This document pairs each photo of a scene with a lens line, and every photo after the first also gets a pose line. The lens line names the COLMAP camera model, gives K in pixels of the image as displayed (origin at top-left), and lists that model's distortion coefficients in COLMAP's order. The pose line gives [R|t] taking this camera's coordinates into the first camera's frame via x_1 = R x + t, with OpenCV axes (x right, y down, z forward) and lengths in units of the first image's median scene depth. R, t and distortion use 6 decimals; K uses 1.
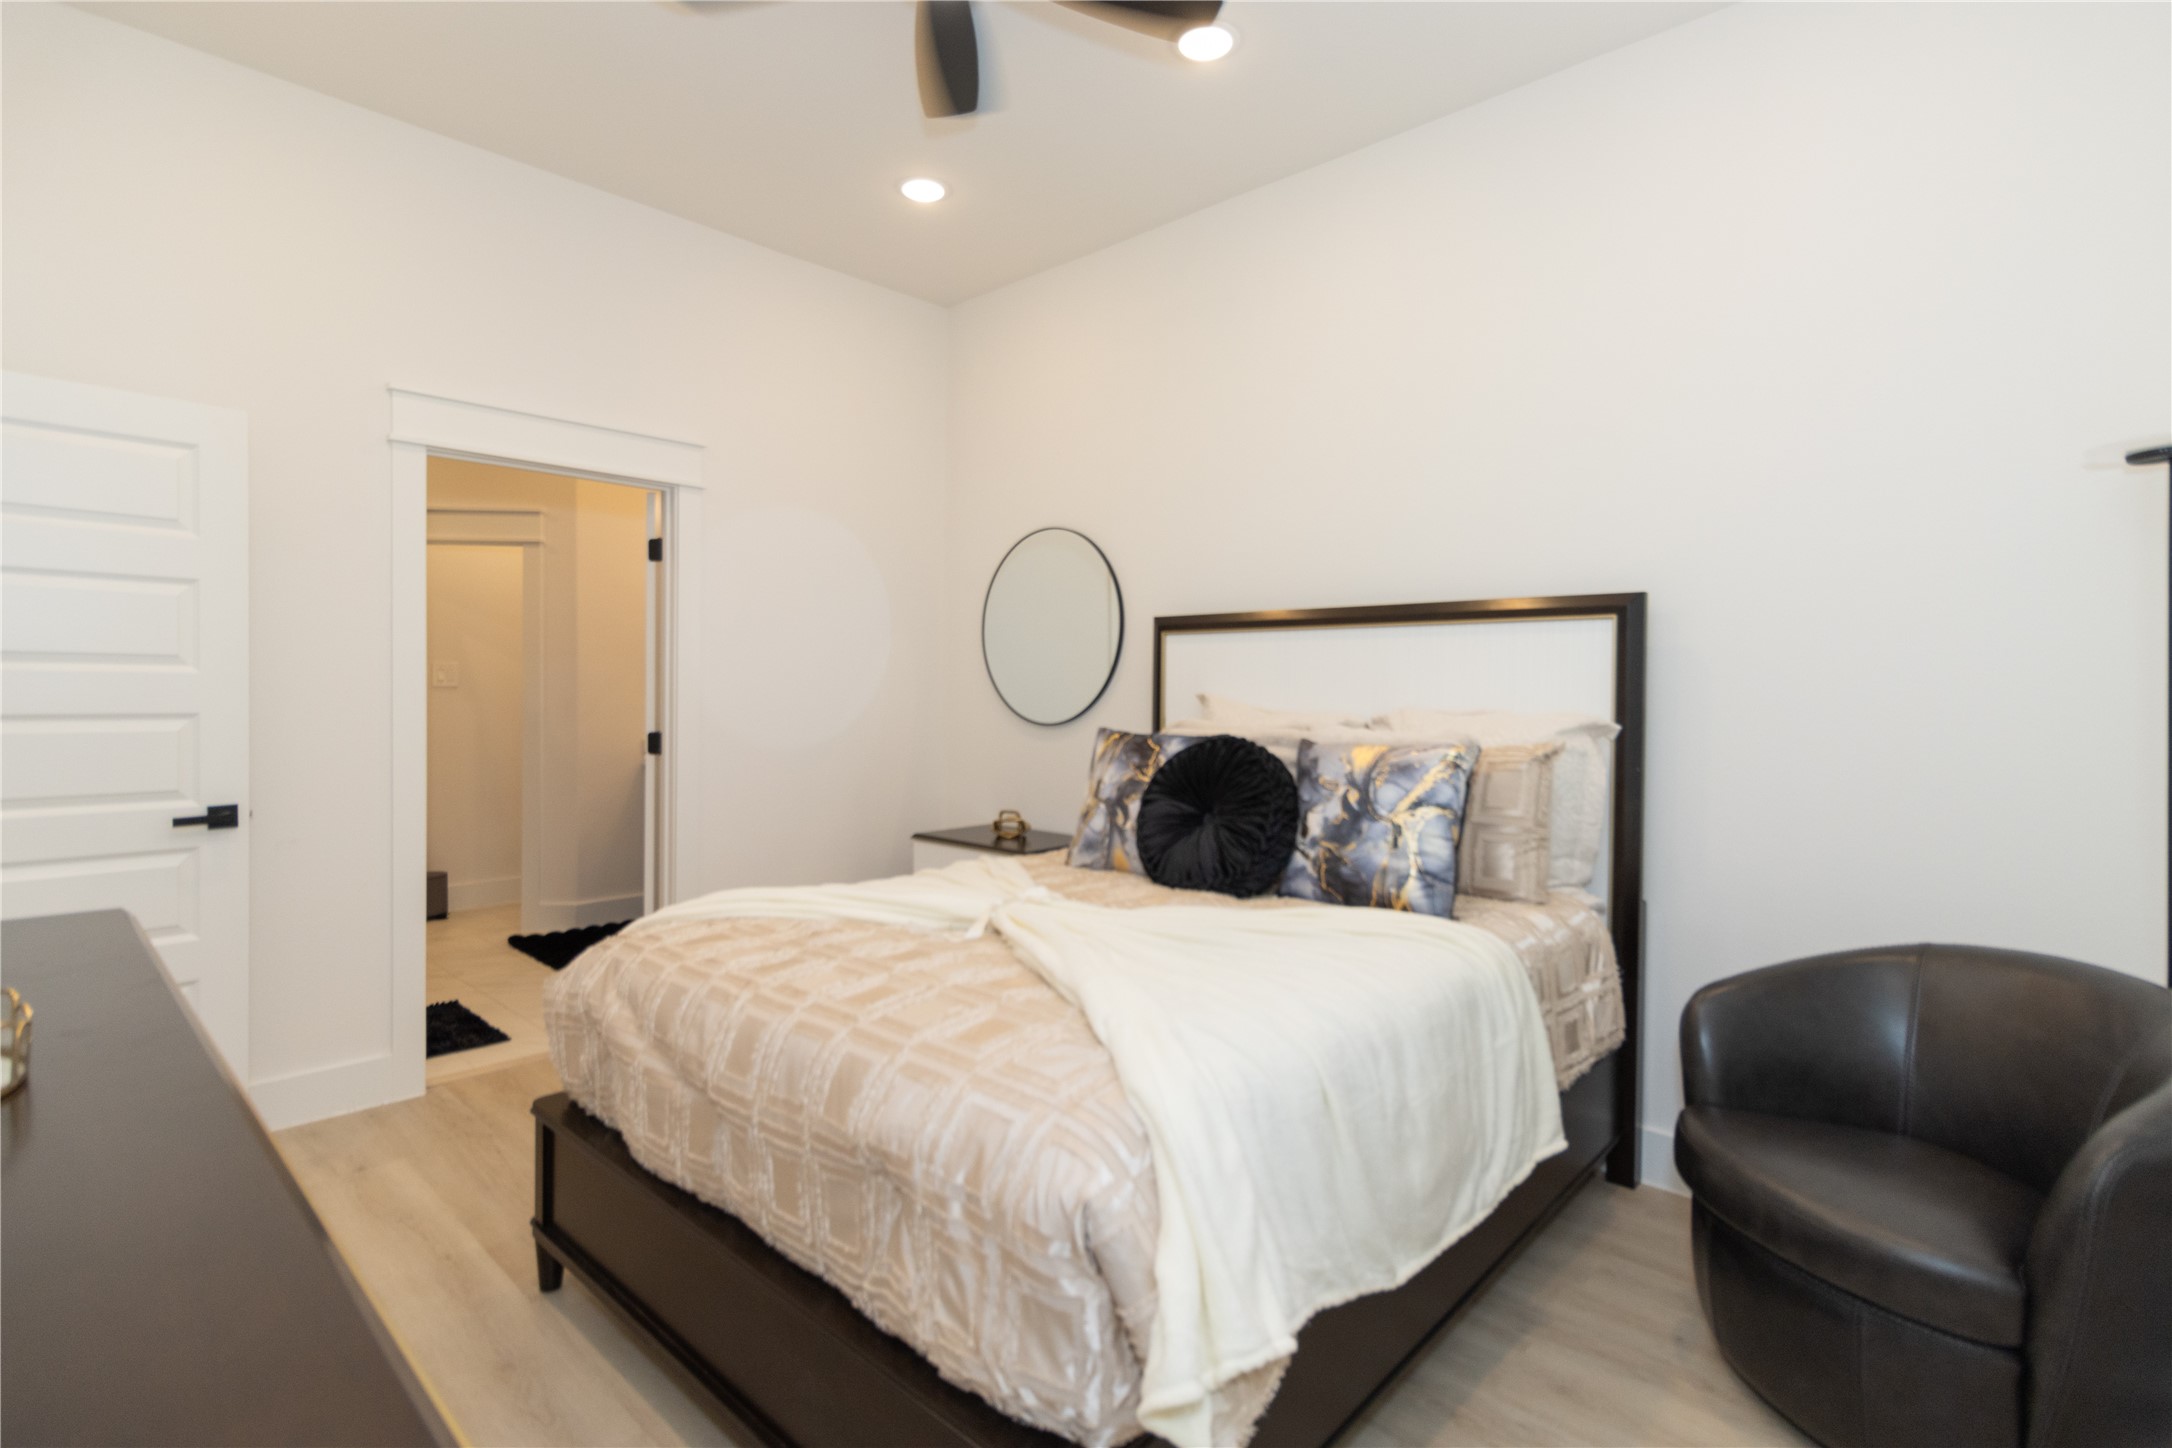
lens RADIAL K [[1015.1, 0, 1066.6], [0, 1015.1, 679.4], [0, 0, 1]] dist [0.003688, -0.006064]
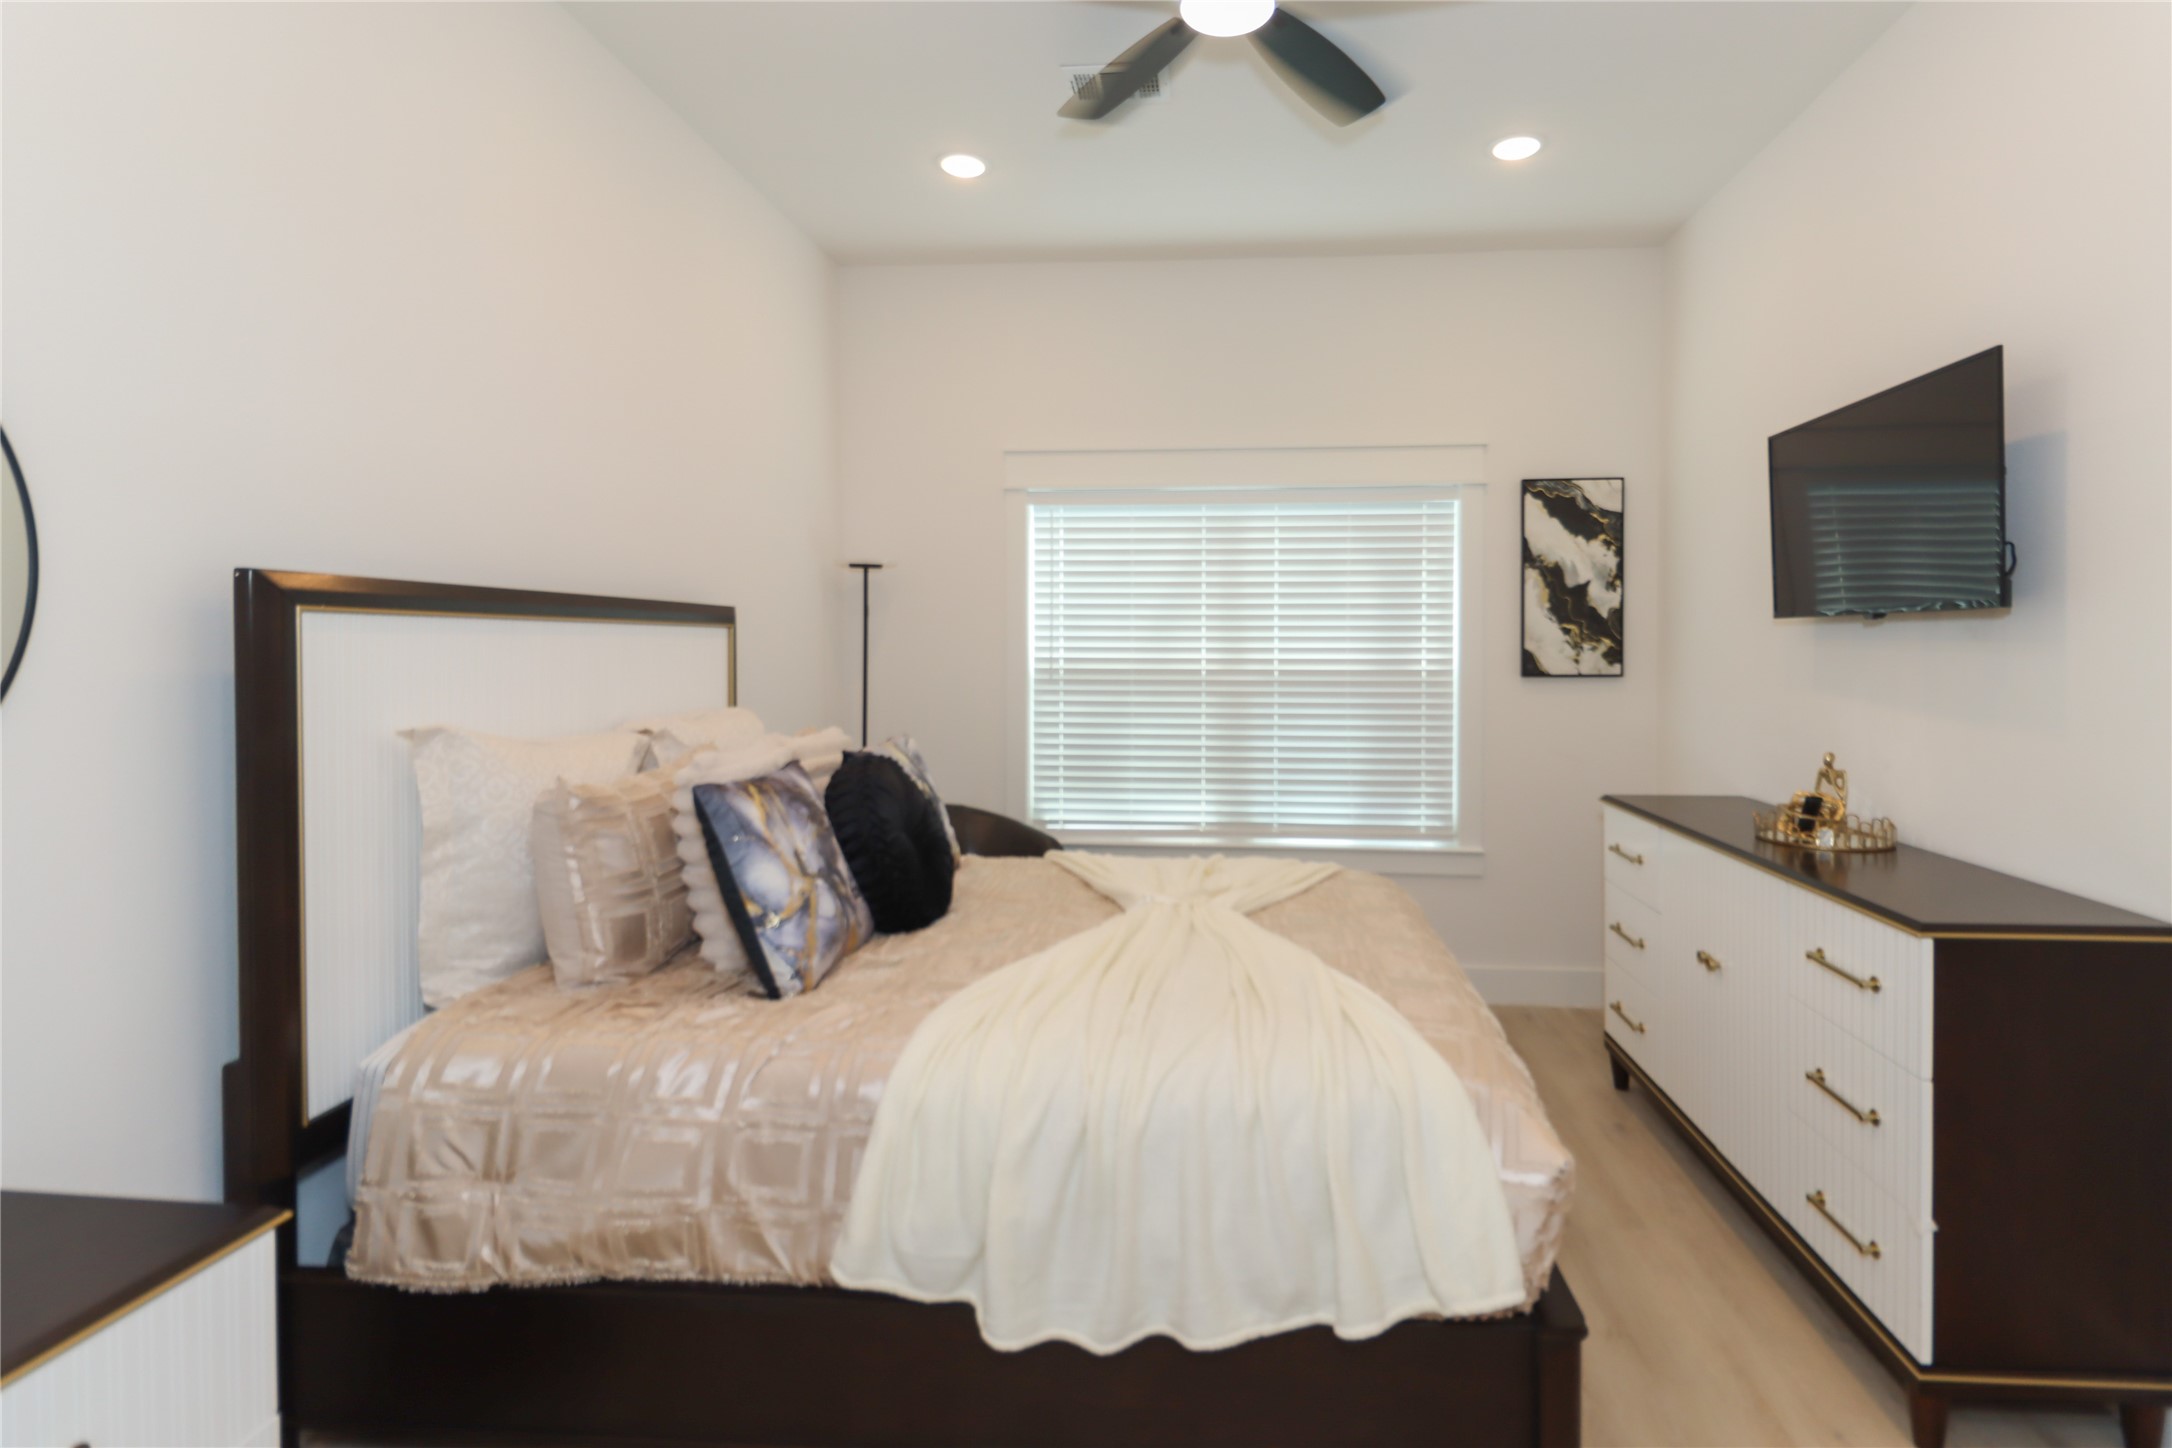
lens RADIAL K [[1015.1, 0, 1206.0], [0, 1015.1, 648.9], [0, 0, 1]] dist [0.003688, -0.006064]
pose [[-0.616425, -0.007548, 0.787378, -0.695424], [-0.009593, 0.999952, 0.002076, -0.041497], [-0.787355, -0.006273, -0.616468, 1.251802]]
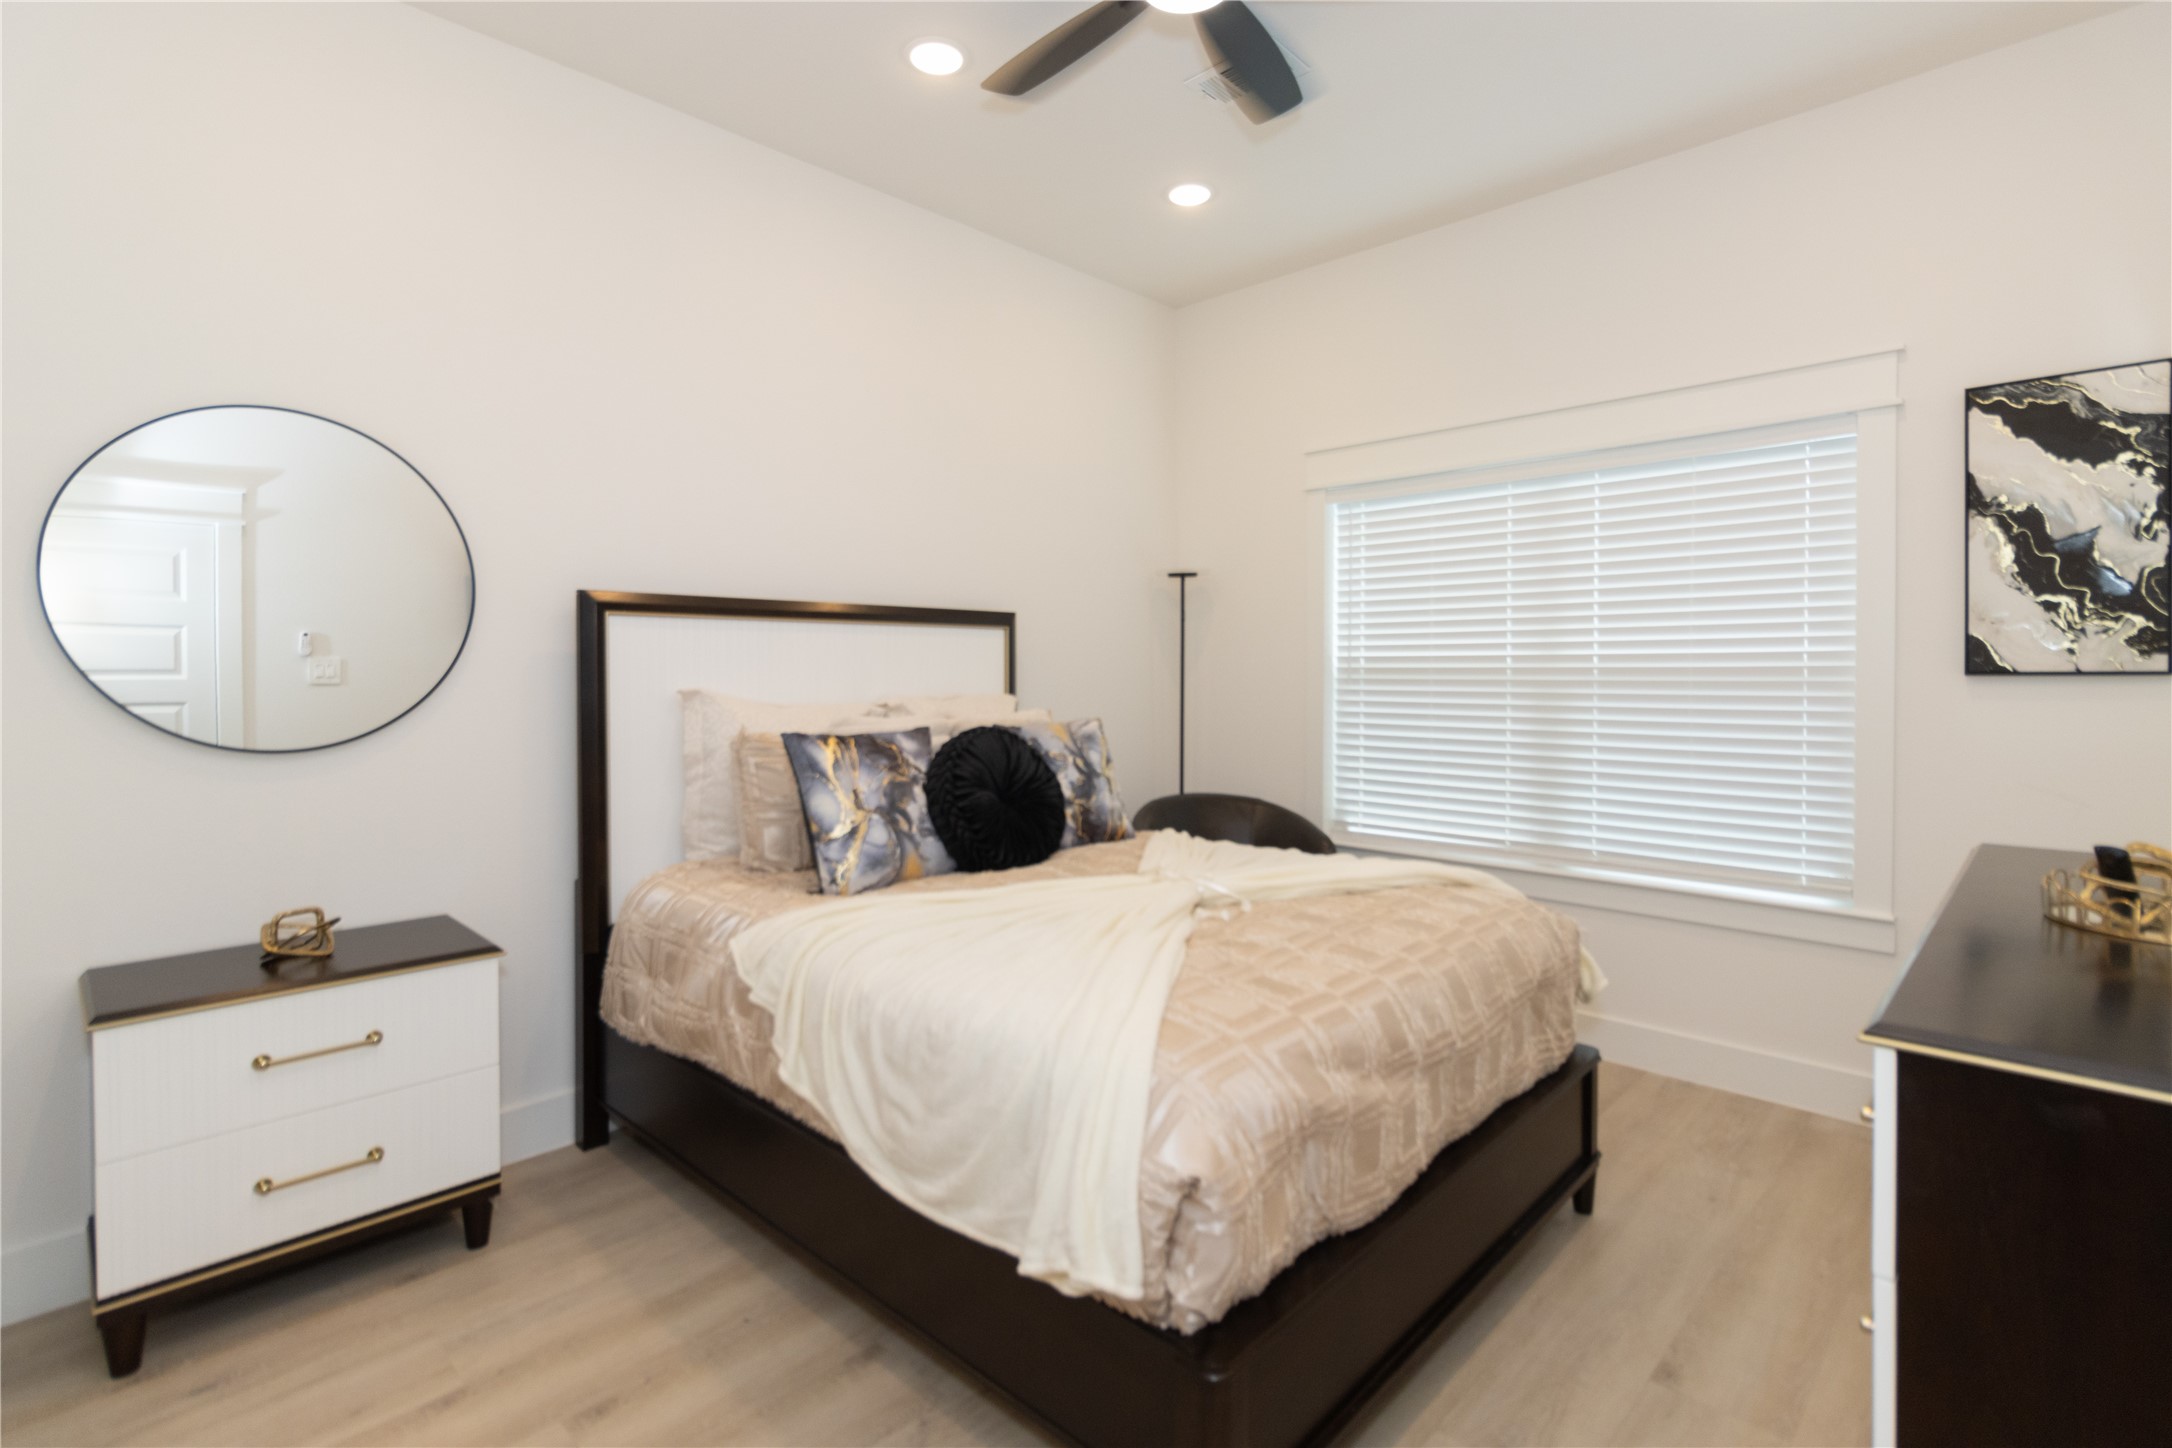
lens RADIAL K [[1015.1, 0, 1077.7], [0, 1015.1, 666.8], [0, 0, 1]] dist [0.003688, -0.006064]
pose [[0.034899, -0.004836, 0.999379, -0.872882], [-0.001784, 0.999986, 0.004902, -0.012515], [-0.999389, -0.001954, 0.034890, 0.808741]]
